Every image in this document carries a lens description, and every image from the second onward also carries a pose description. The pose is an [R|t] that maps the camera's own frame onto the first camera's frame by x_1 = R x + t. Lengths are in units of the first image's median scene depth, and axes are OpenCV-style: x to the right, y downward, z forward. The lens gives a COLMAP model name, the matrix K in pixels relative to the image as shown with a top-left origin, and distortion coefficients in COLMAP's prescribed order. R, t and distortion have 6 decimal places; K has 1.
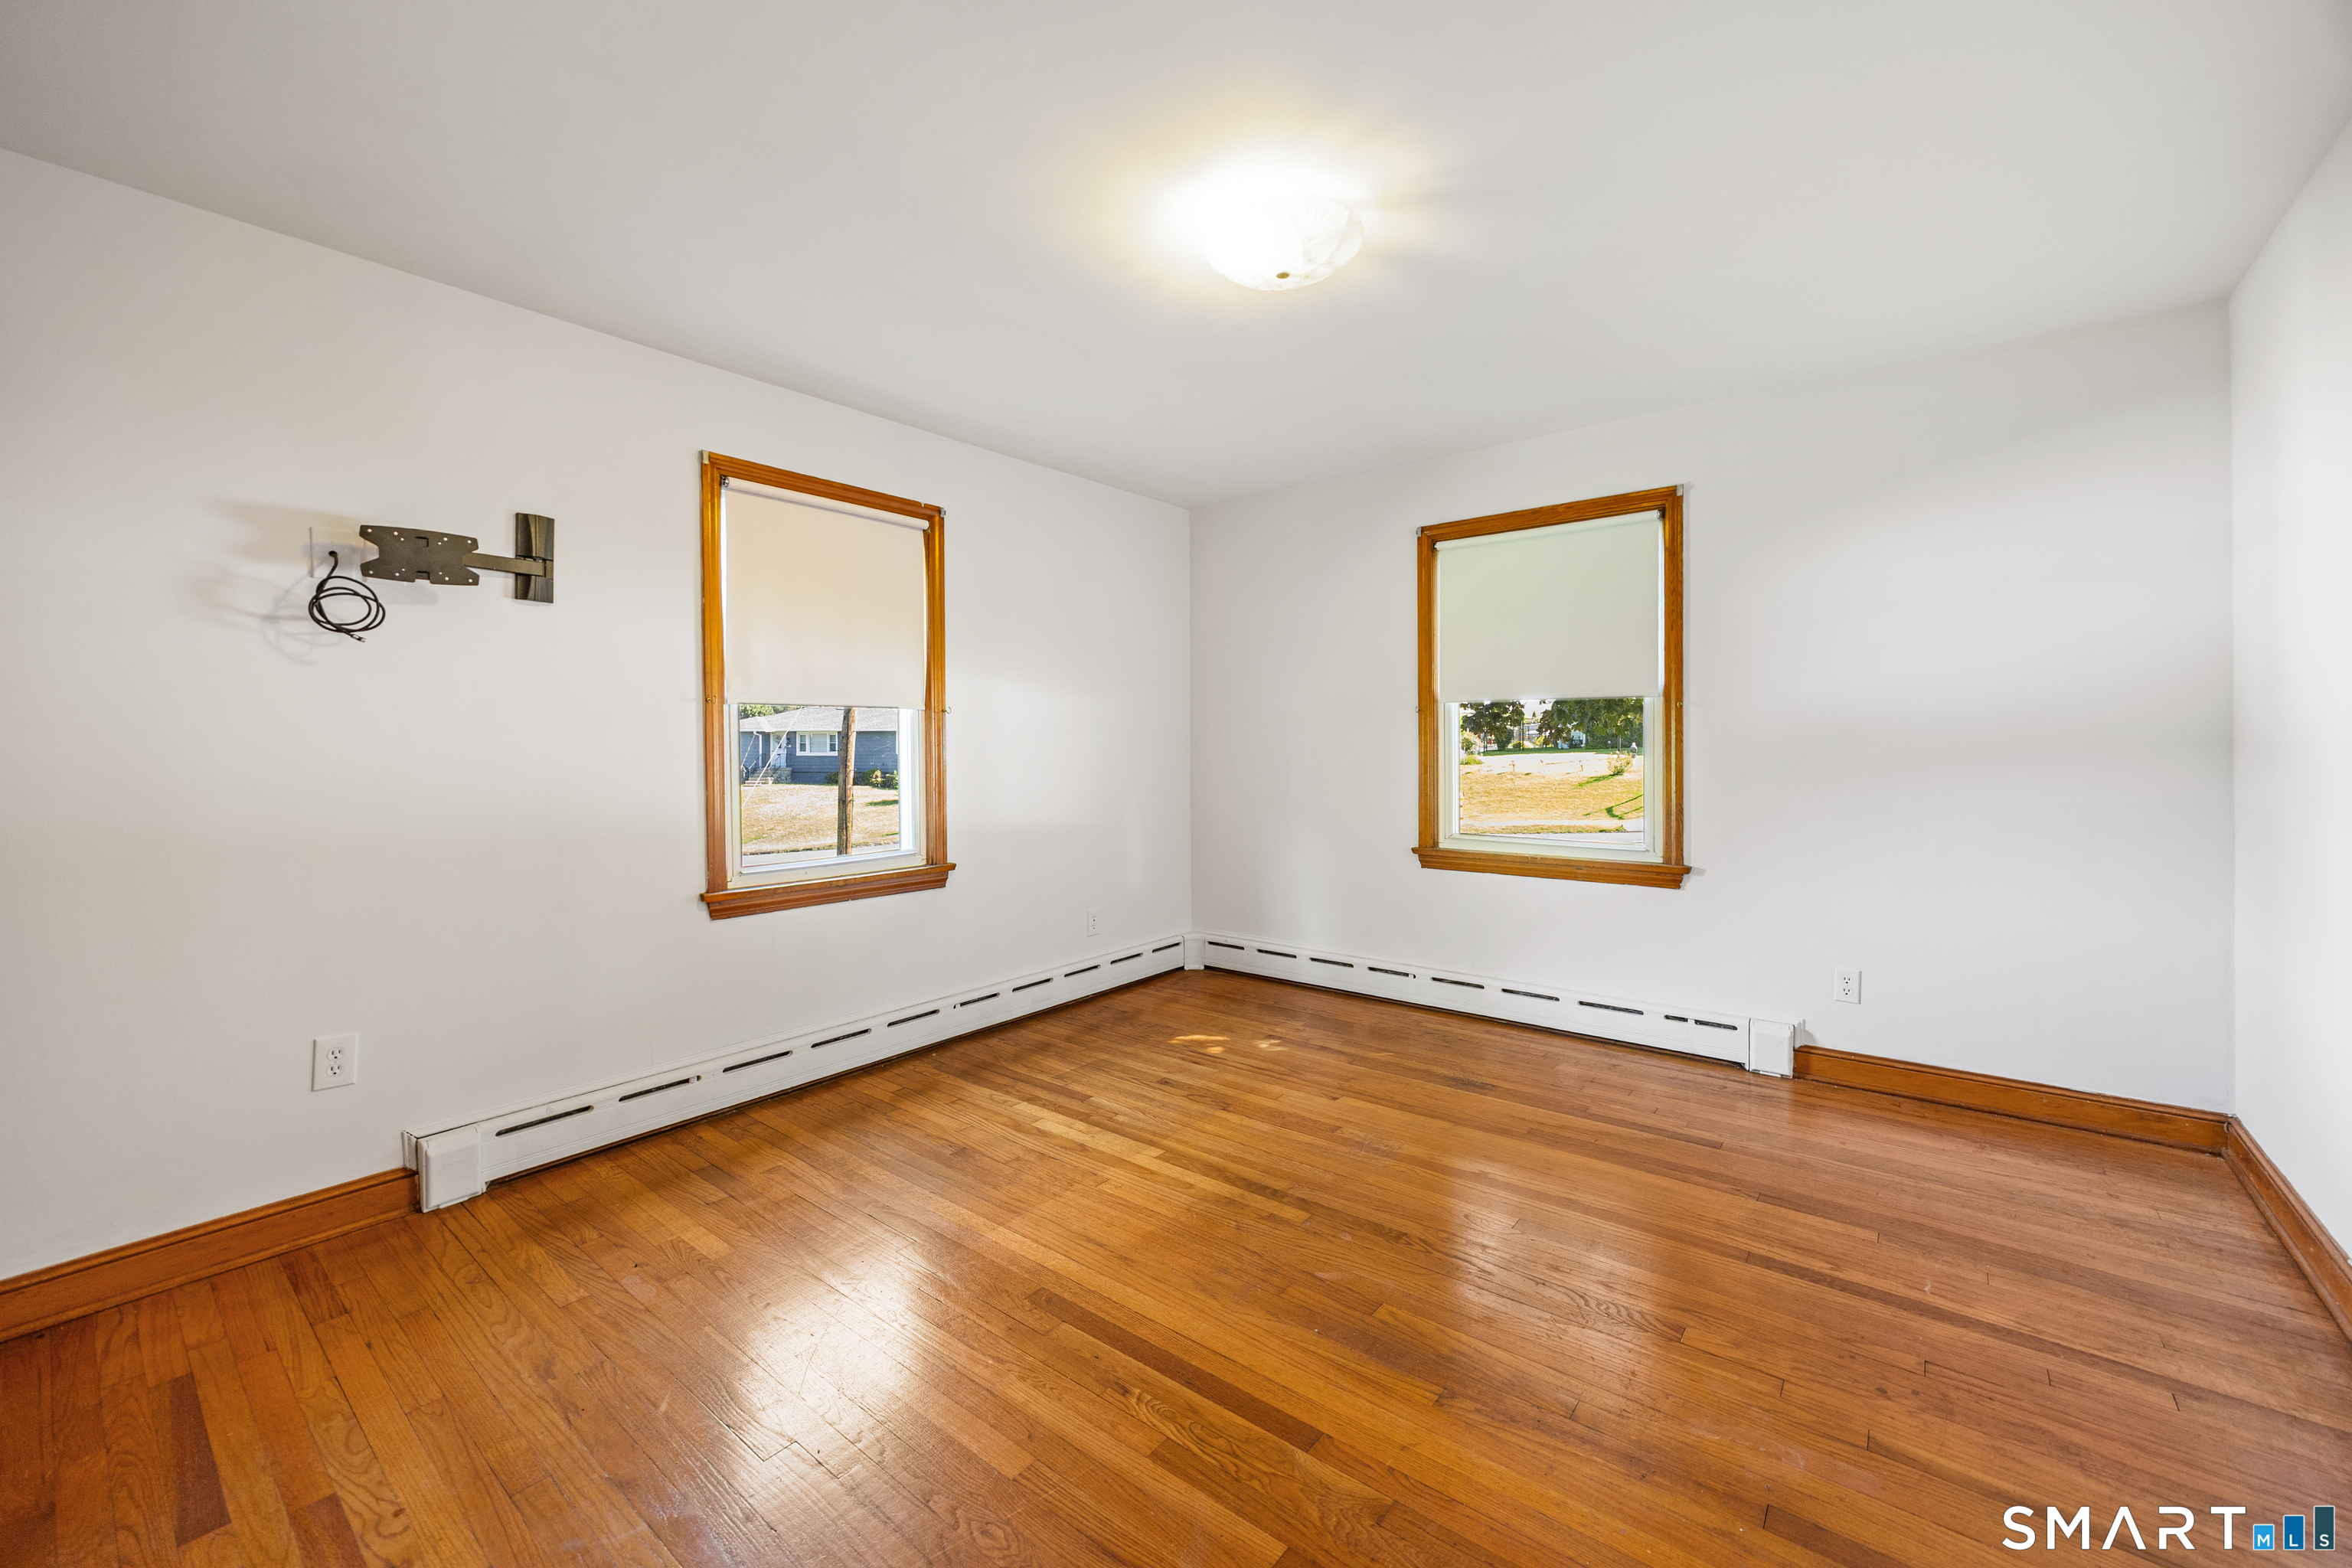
lens RADIAL K [[933.6, 0, 1168.7], [0, 933.6, 734.9], [0, 0, 1]] dist [-0.000512, 0.000065]
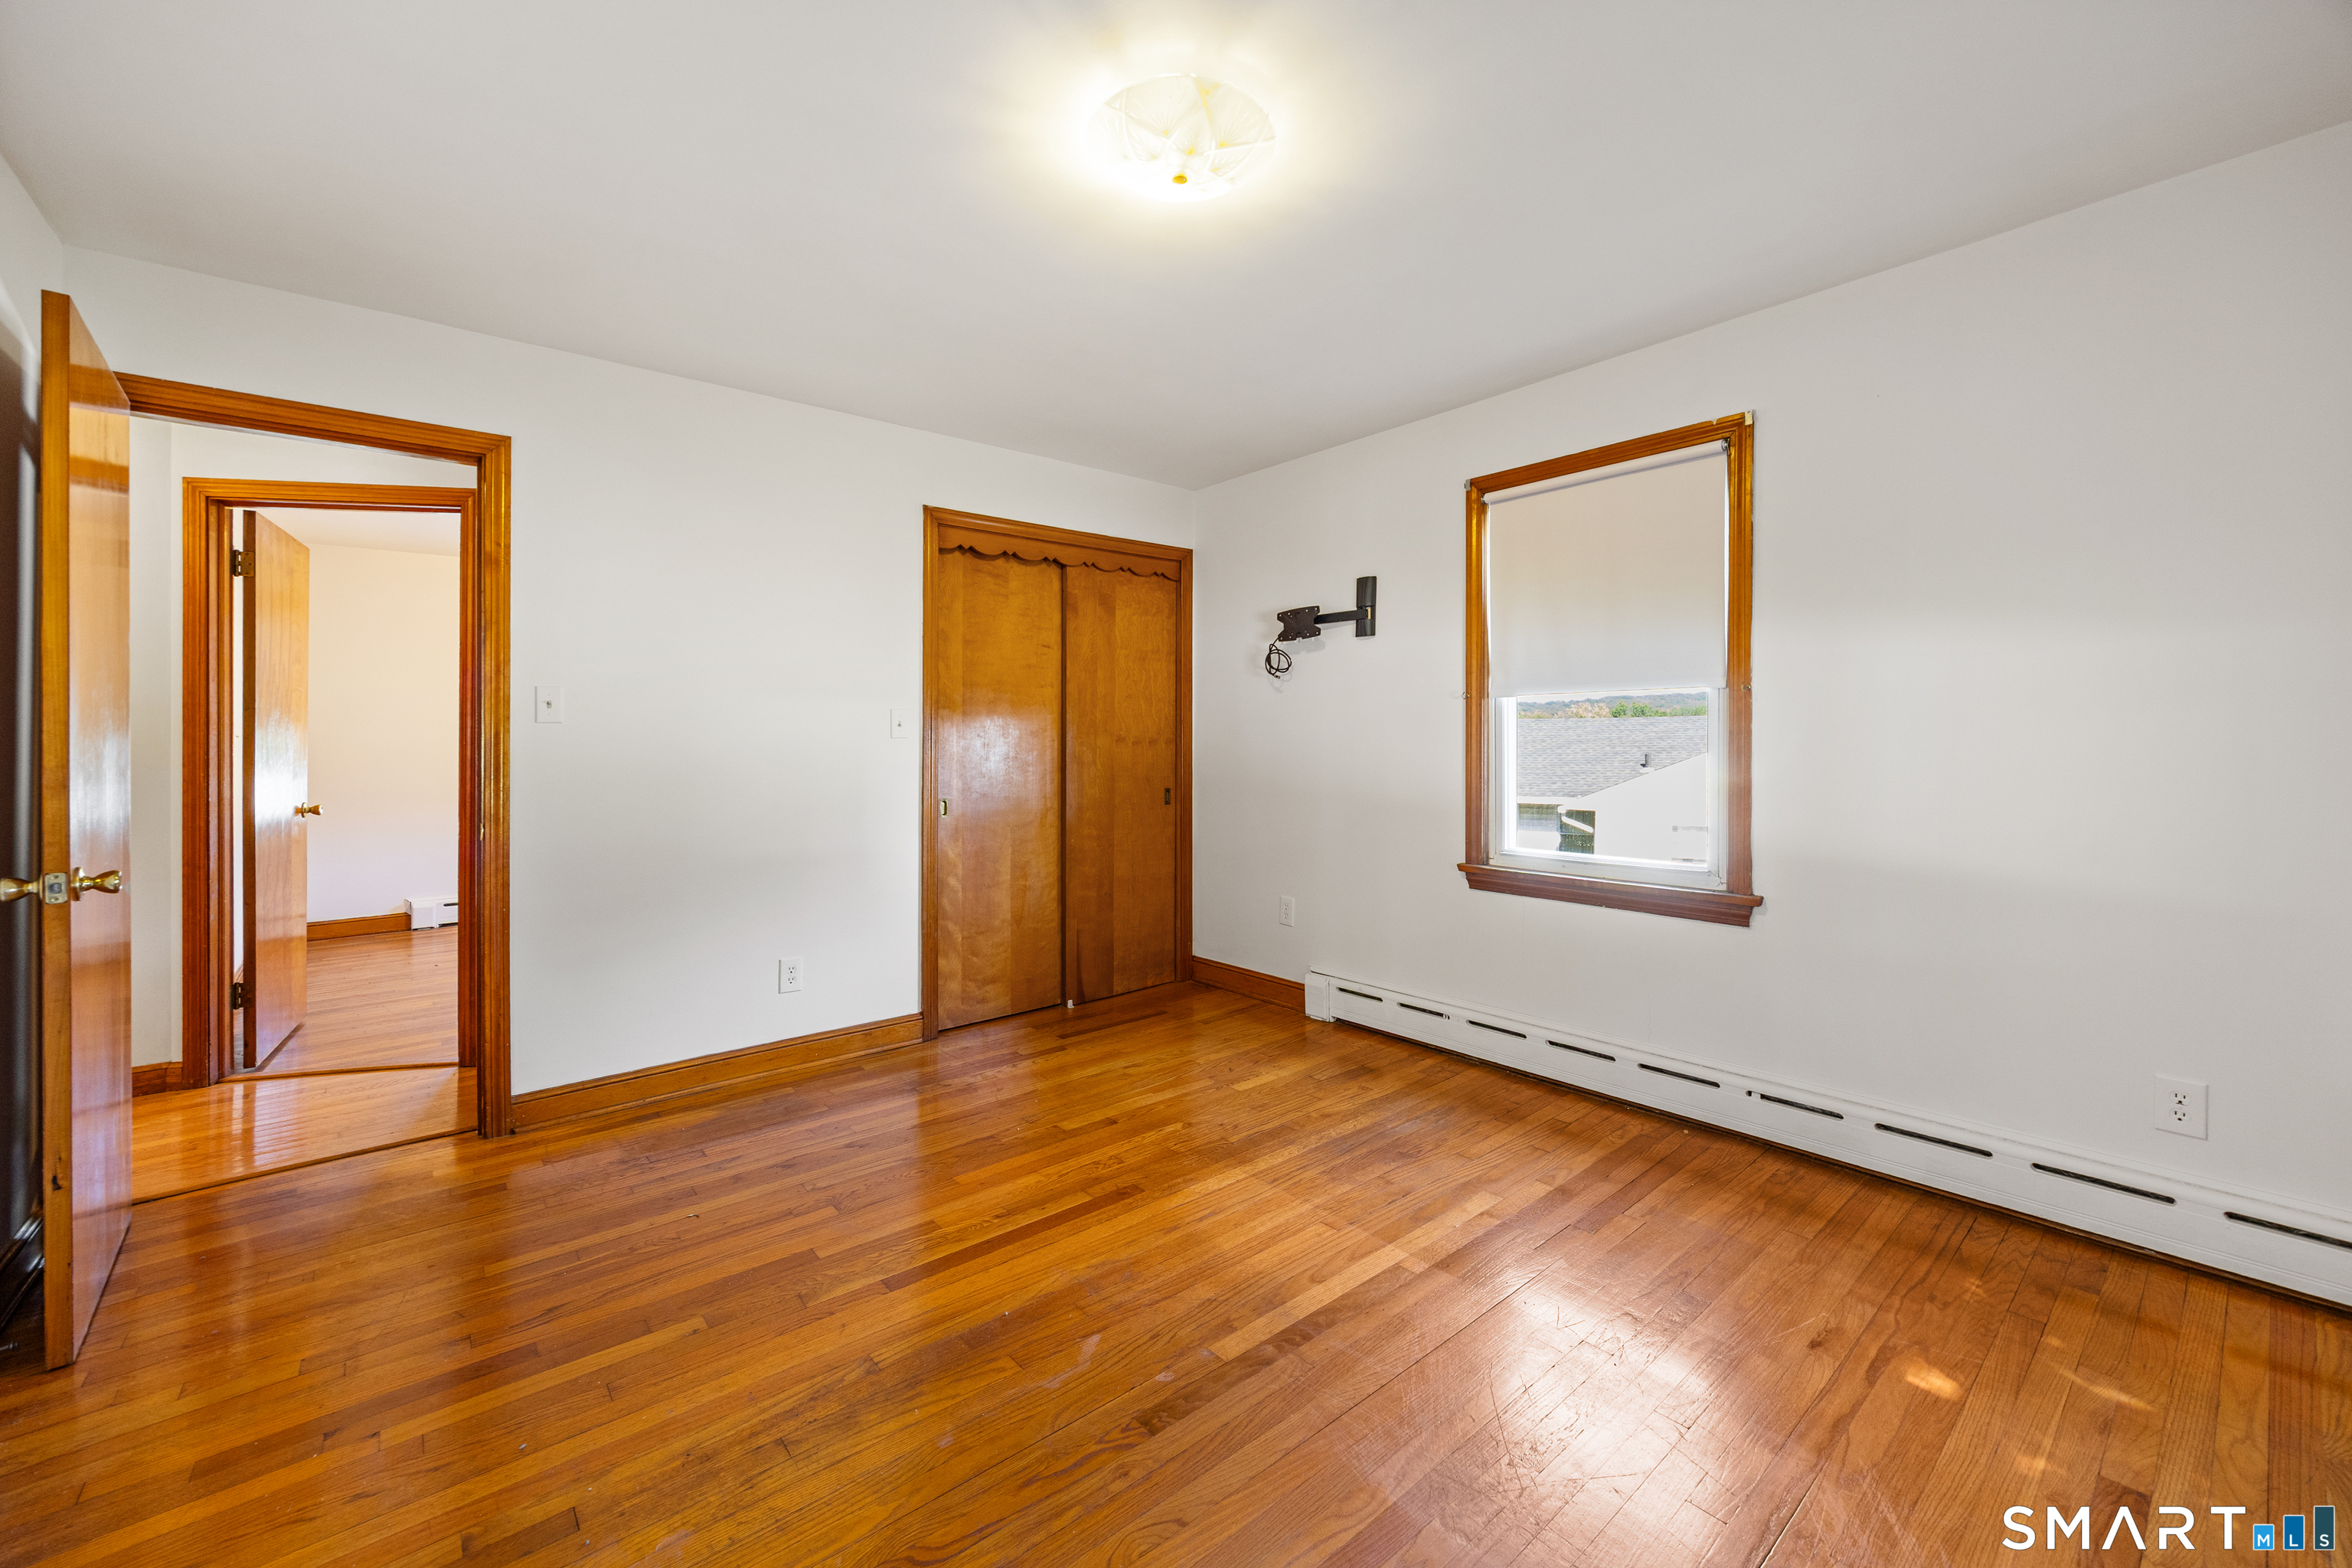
lens RADIAL K [[933.6, 0, 1168.7], [0, 933.6, 734.9], [0, 0, 1]] dist [-0.000512, 0.000065]
pose [[-0.194385, 0.005403, -0.980911, 0.785927], [0.020698, 0.999785, 0.001405, 0.000819], [0.980707, -0.020030, -0.194455, 0.964516]]
